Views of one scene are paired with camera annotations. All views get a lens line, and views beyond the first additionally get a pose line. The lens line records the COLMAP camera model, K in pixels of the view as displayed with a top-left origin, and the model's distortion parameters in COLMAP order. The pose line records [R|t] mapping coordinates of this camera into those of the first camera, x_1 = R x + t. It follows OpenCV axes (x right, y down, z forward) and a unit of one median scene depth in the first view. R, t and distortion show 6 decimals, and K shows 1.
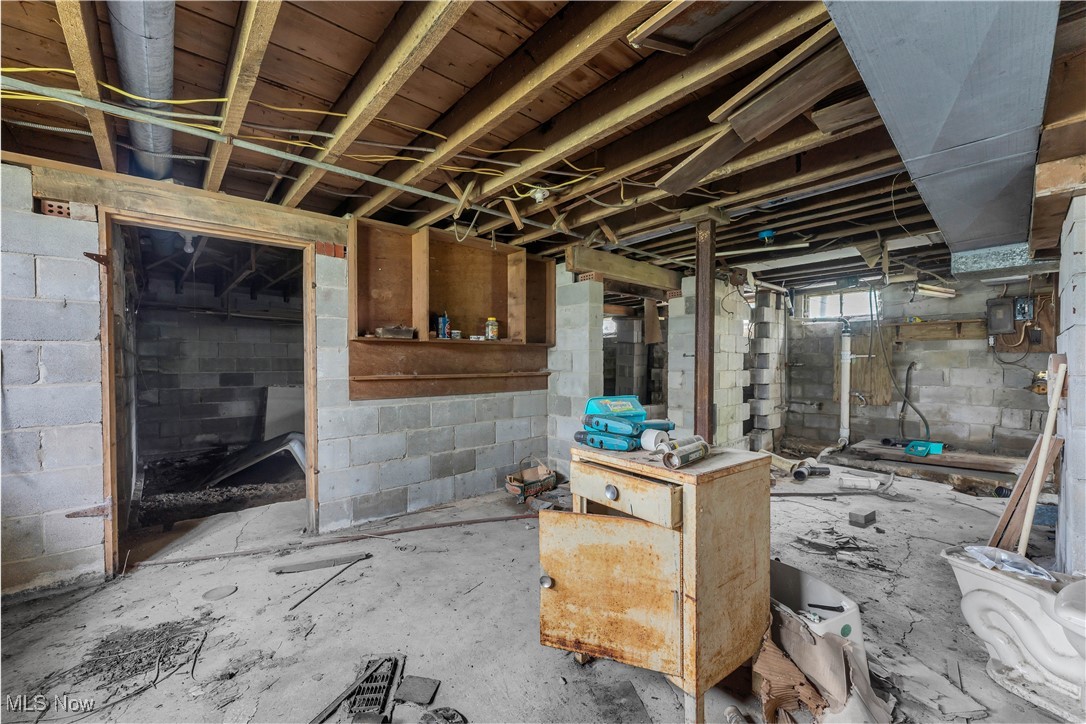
lens RADIAL K [[432.5, 0, 540.4], [0, 432.5, 363.2], [0, 0, 1]] dist [0.001116, -0.000054]
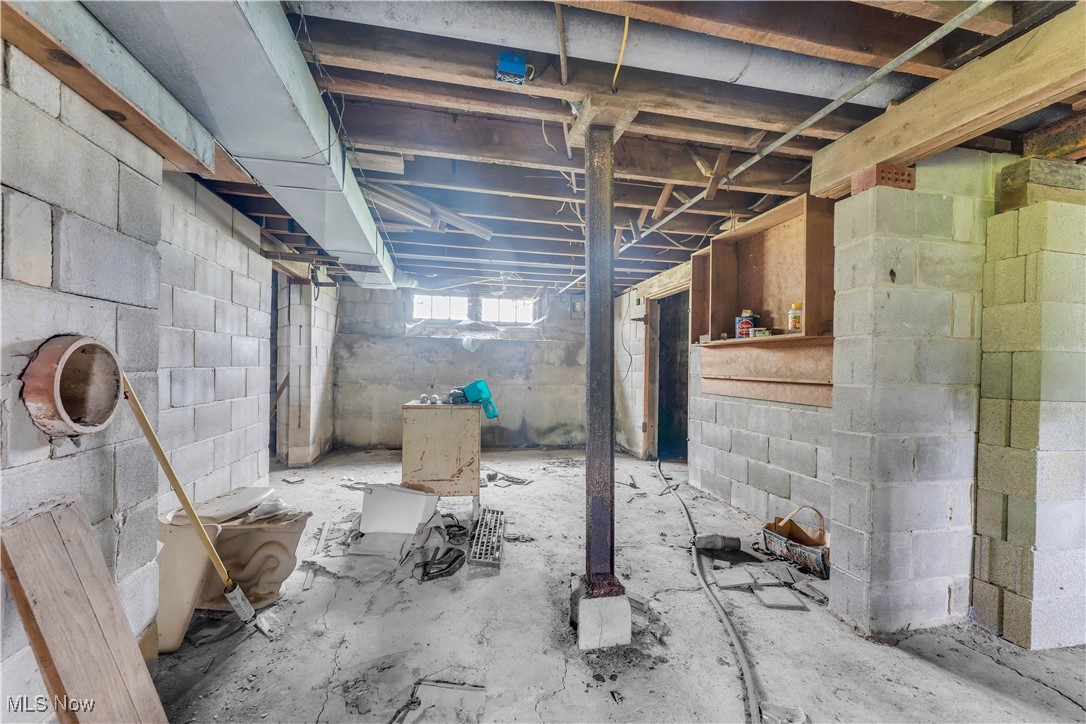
lens RADIAL K [[432.5, 0, 538.6], [0, 432.5, 366.7], [0, 0, 1]] dist [0.001116, -0.000054]
pose [[-0.482628, -0.005789, -0.875806, 0.807763], [-0.026139, 0.999628, 0.007797, 0.010548], [0.875435, 0.026656, -0.482600, 1.034883]]
